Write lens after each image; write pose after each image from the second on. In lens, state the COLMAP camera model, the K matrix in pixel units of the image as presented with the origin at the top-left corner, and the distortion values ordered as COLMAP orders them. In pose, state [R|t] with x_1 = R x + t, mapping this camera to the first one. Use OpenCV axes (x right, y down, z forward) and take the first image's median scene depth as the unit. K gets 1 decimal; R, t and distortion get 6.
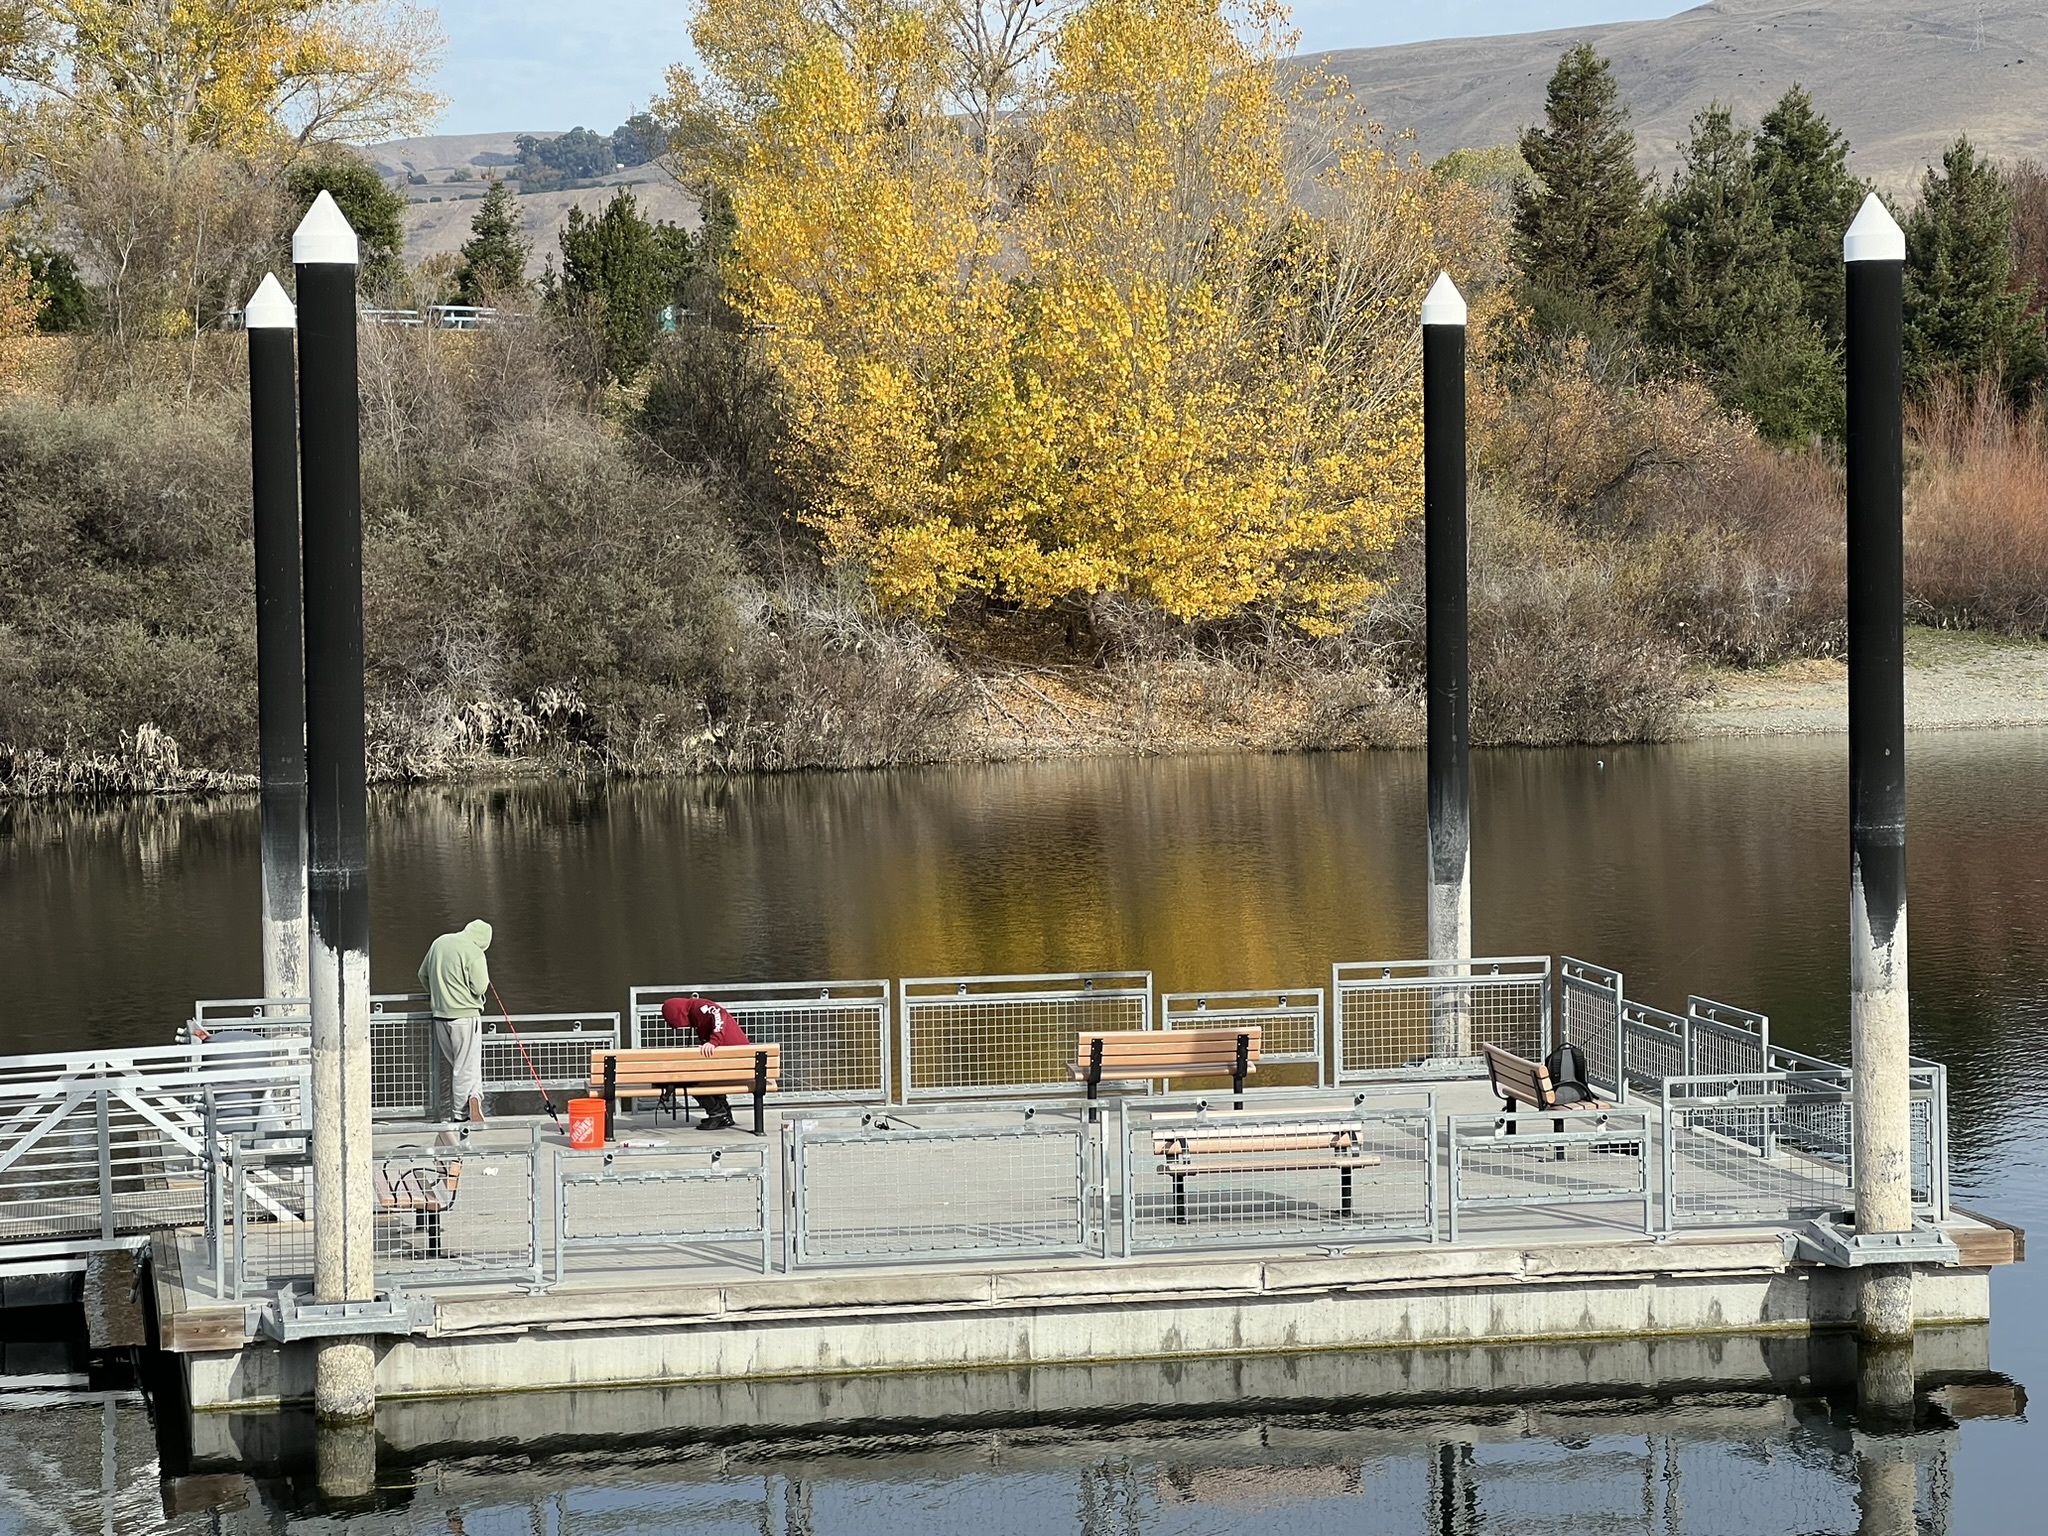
lens RADIAL K [[4715.3, 0, 1024.0], [0, 4715.3, 768.0], [0, 0, 1]] dist [0.518527, -0.108571]
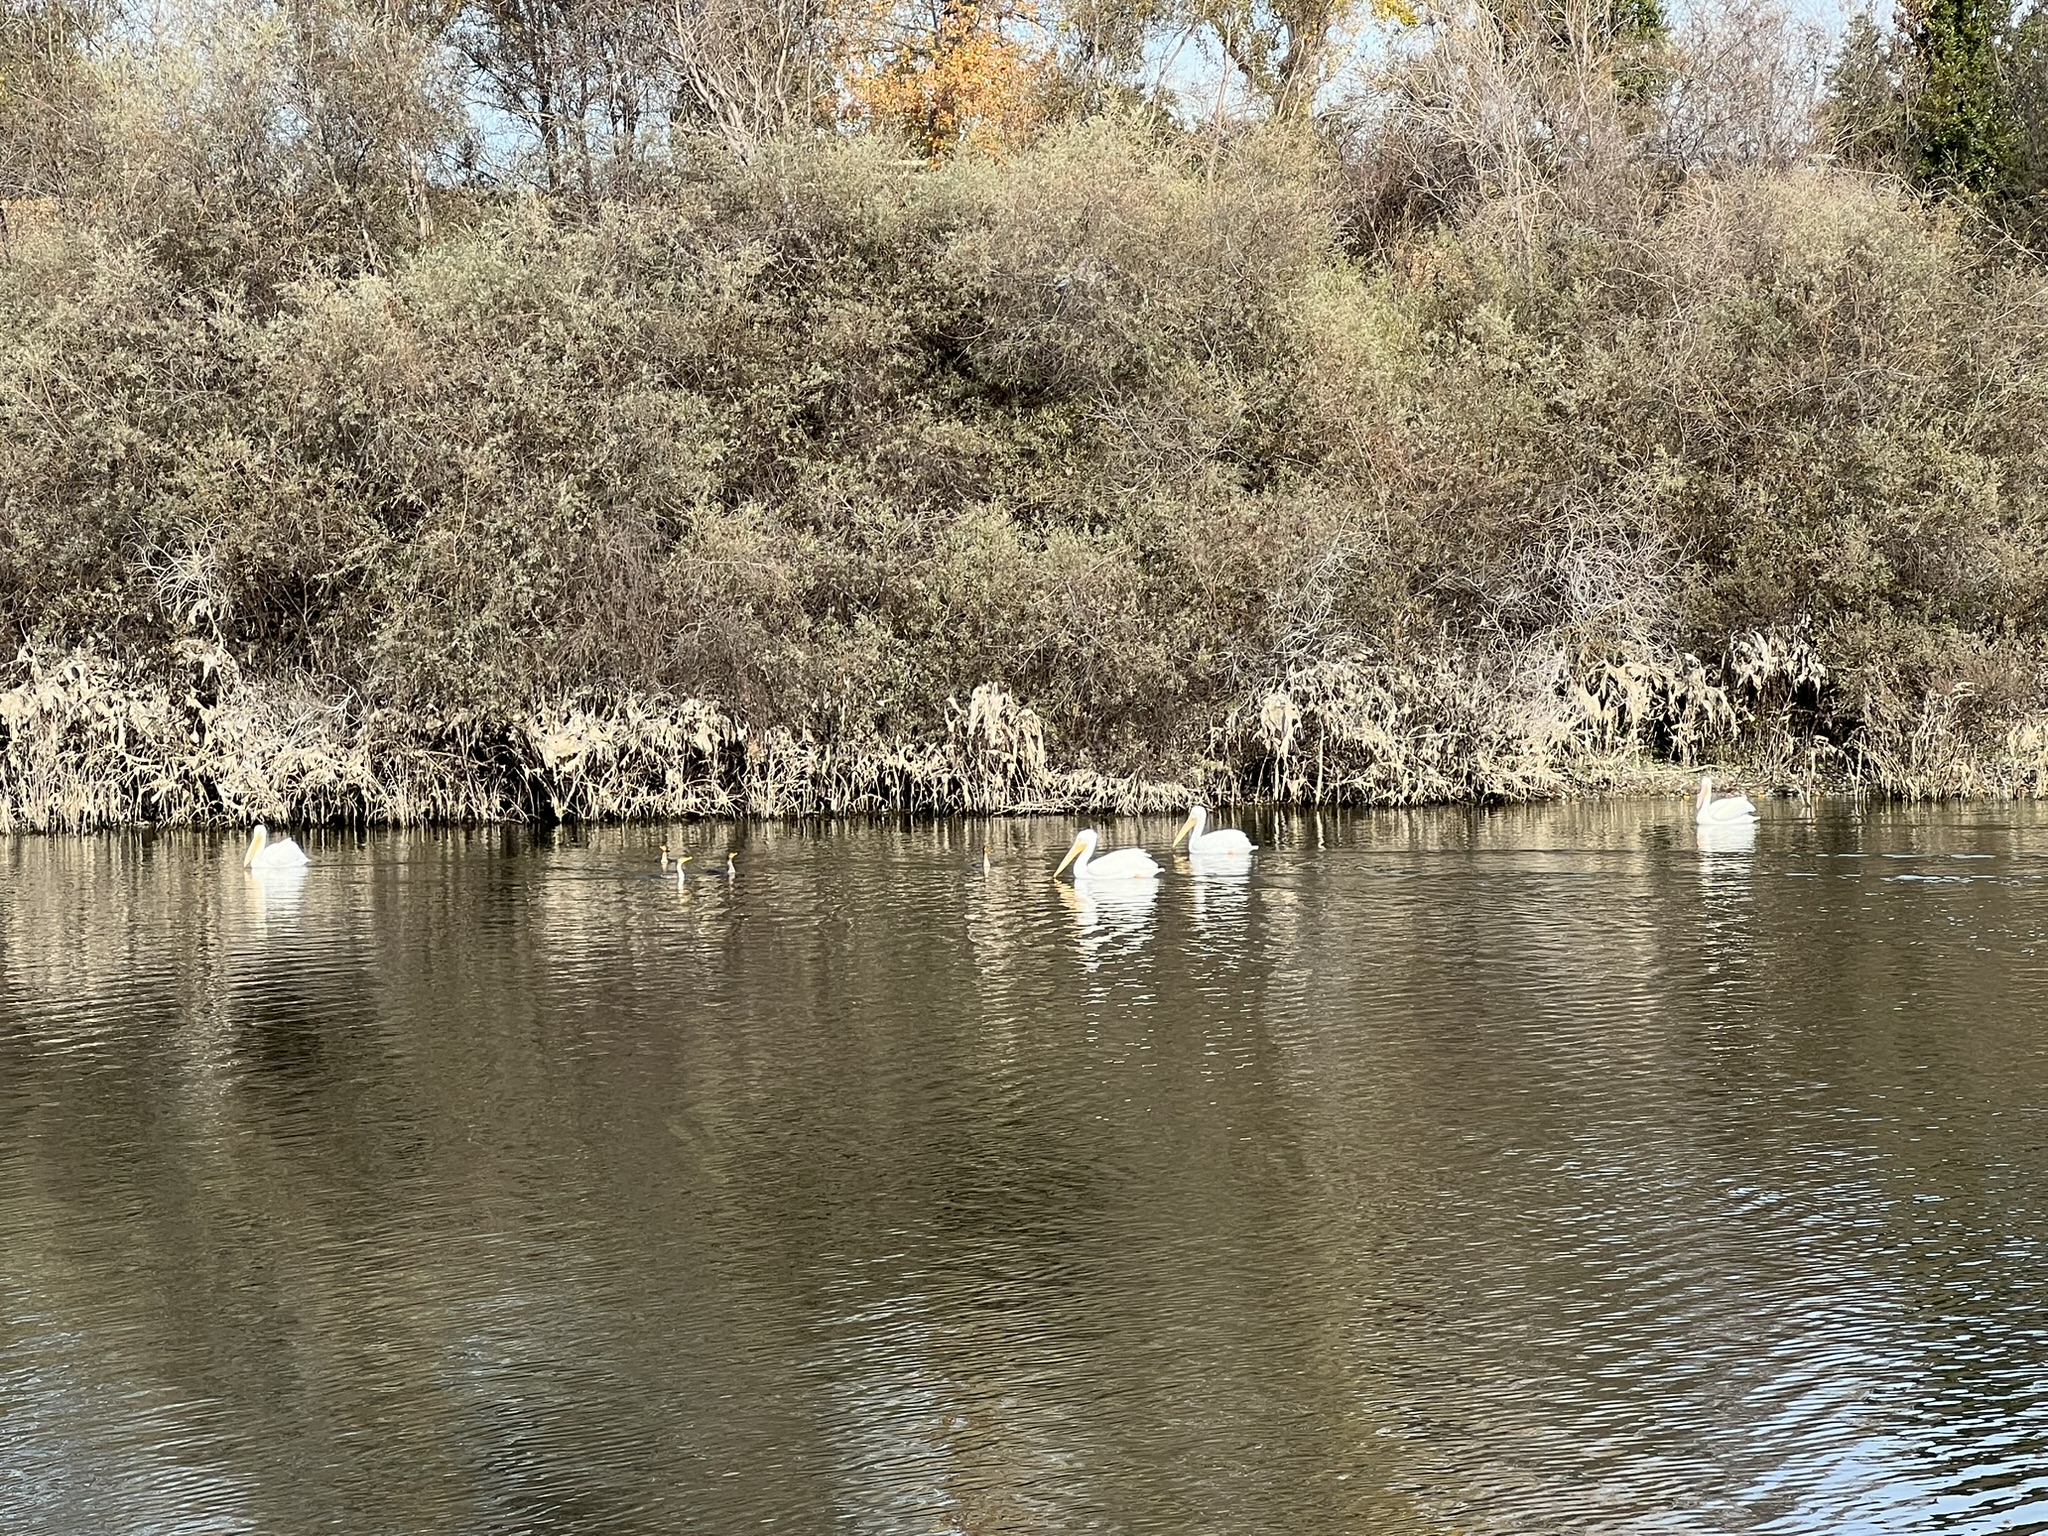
lens RADIAL K [[5498.8, 0, 1024.0], [0, 5498.8, 768.0], [0, 0, 1]] dist [-0.104462, 7.492823]
pose [[0.962043, 0.006086, -0.272830, -0.010670], [-0.012377, 0.999696, -0.021344, 0.012382], [0.272617, 0.023911, 0.961825, 0.387338]]
